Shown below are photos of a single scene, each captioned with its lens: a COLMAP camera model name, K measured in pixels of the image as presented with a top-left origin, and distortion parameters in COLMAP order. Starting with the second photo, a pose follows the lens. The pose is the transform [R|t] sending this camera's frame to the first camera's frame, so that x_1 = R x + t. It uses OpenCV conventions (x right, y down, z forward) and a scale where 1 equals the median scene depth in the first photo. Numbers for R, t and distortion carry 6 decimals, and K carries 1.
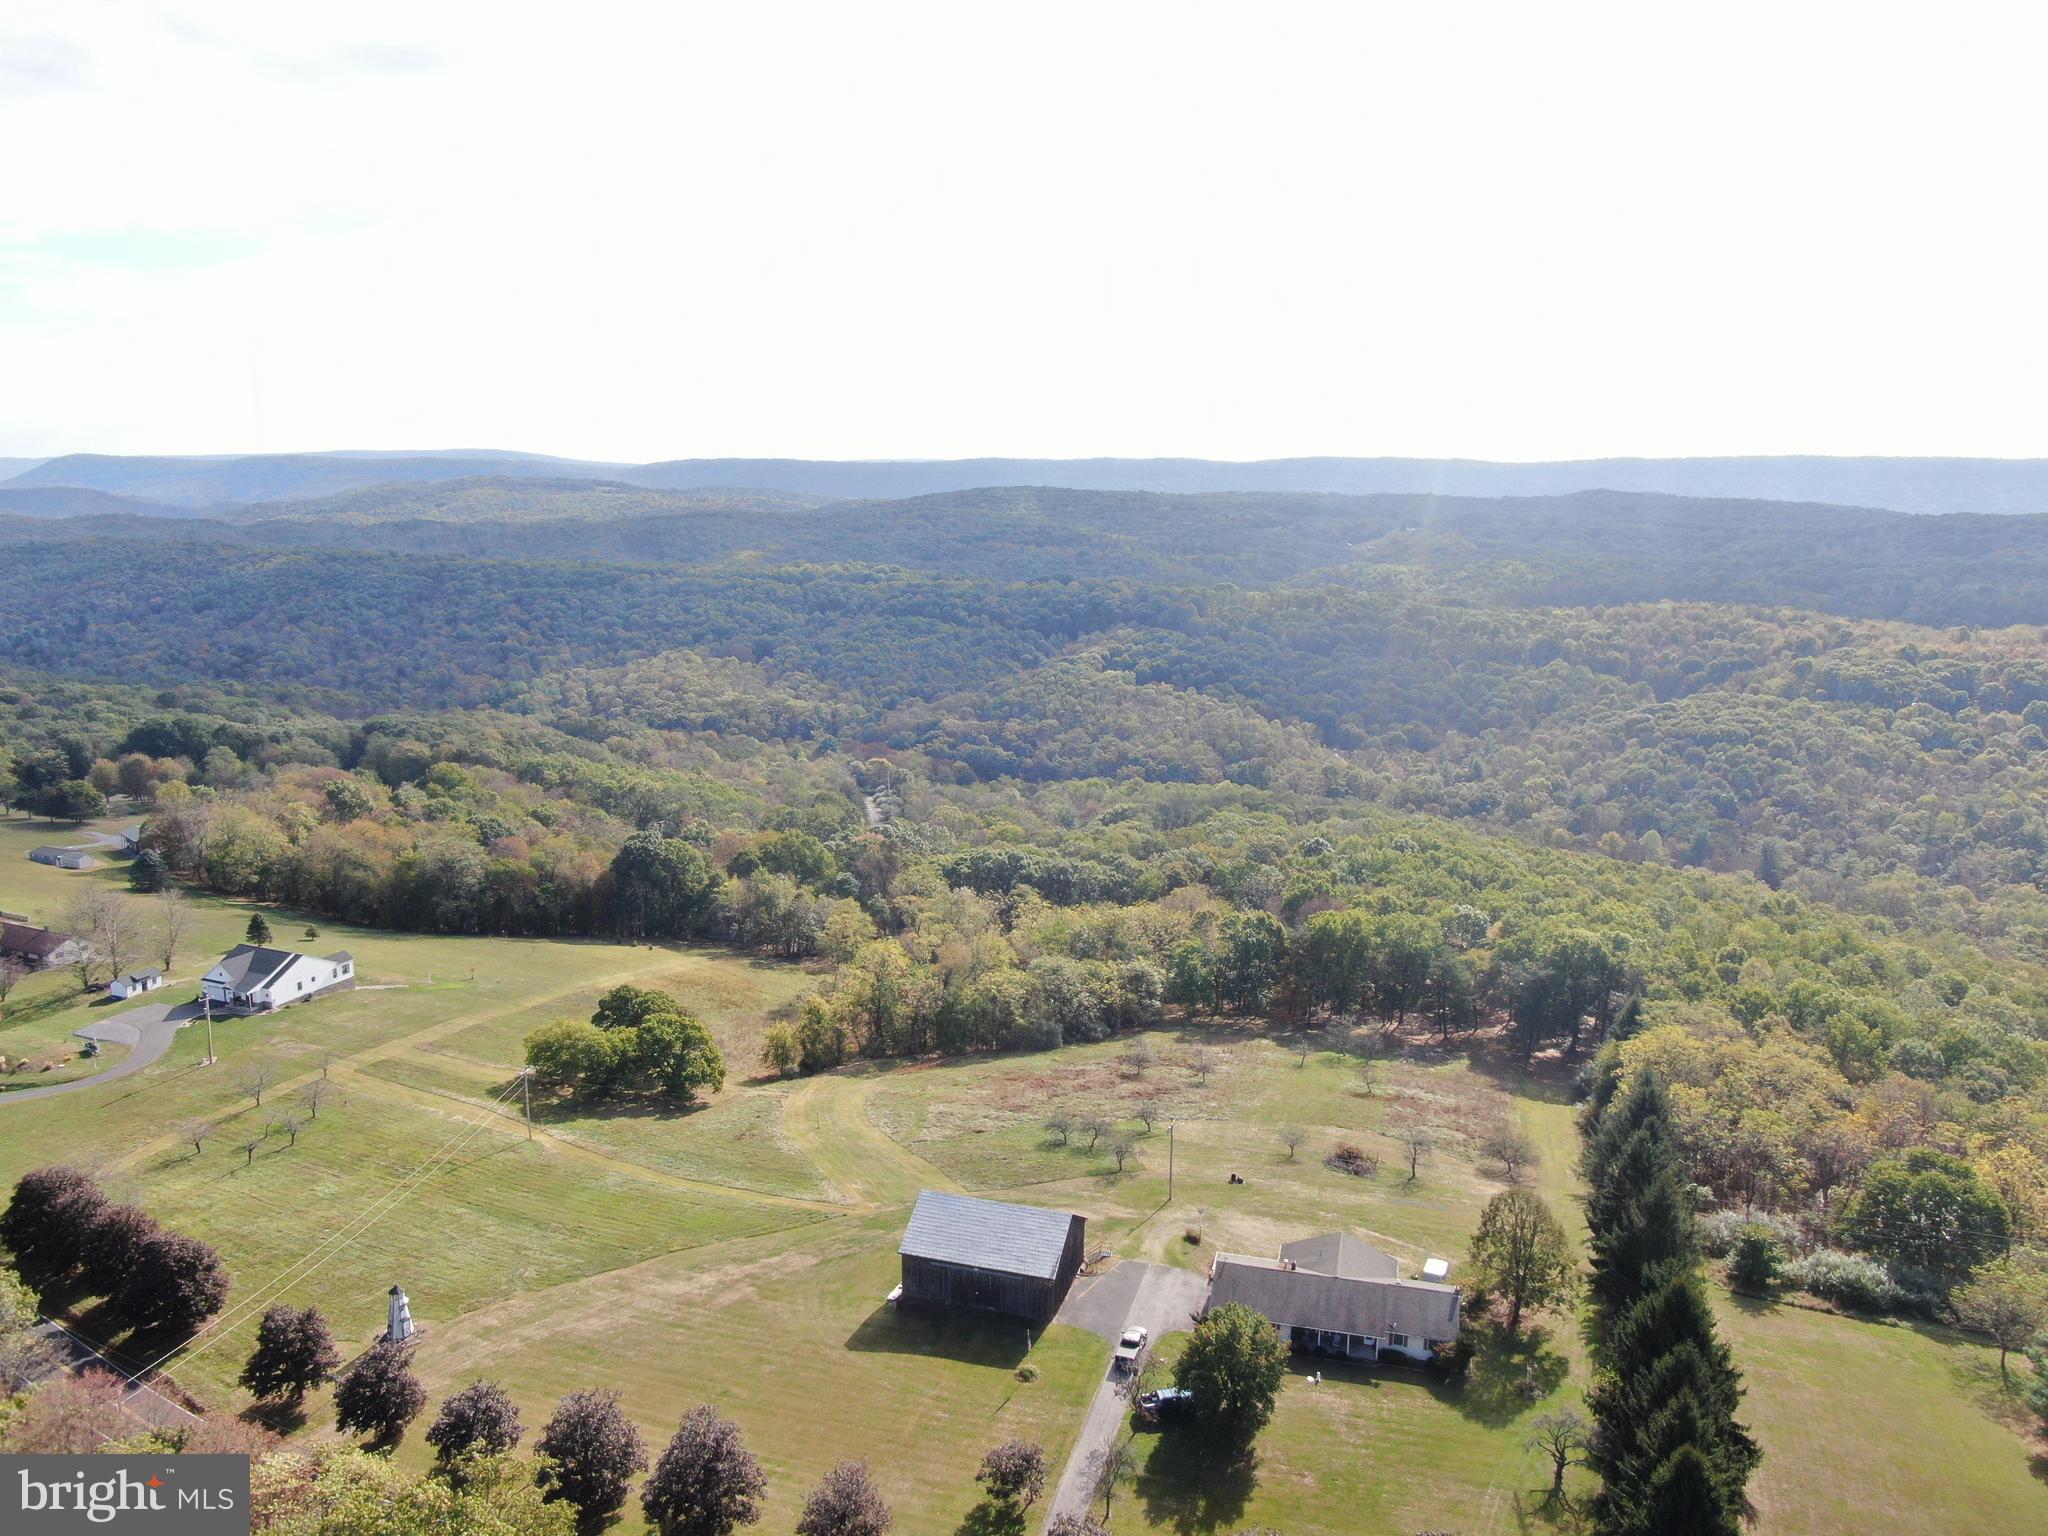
lens RADIAL K [[1473.4, 0, 1024.0], [0, 1473.4, 768.0], [0, 0, 1]] dist [-0.023814, 0.014766]
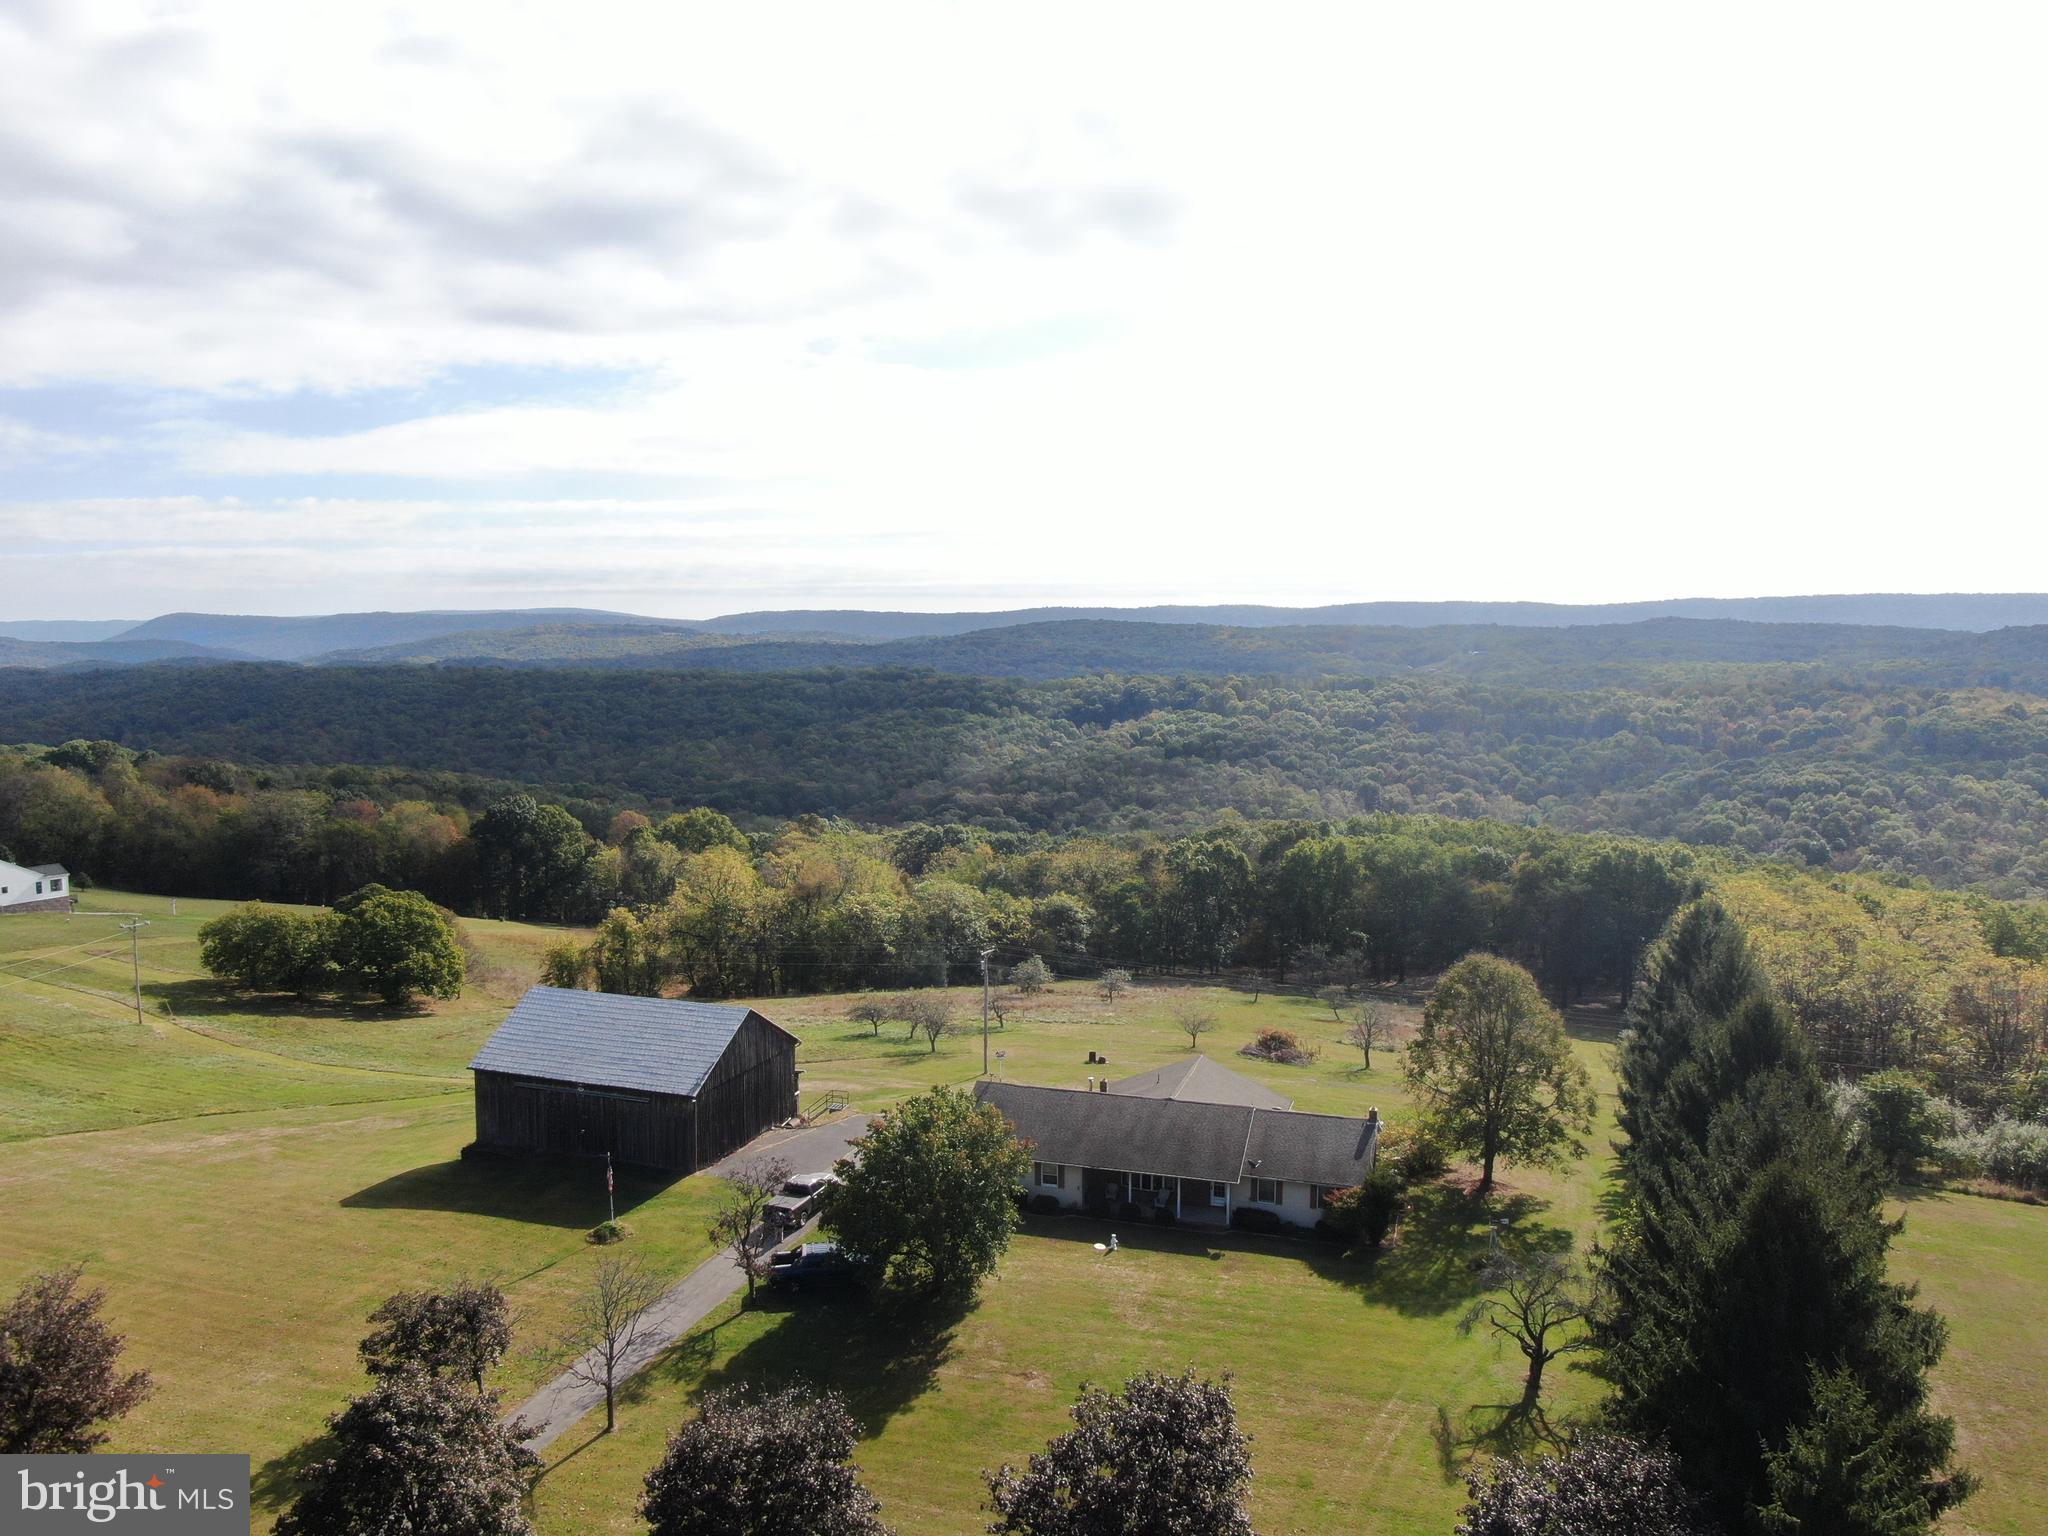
lens RADIAL K [[1473.4, 0, 1024.0], [0, 1473.4, 768.0], [0, 0, 1]] dist [-0.023814, 0.014766]
pose [[0.998860, -0.003889, -0.047587, 0.078449], [-0.001151, 0.994428, -0.105414, 0.118981], [0.047732, 0.105349, 0.993289, 0.170628]]
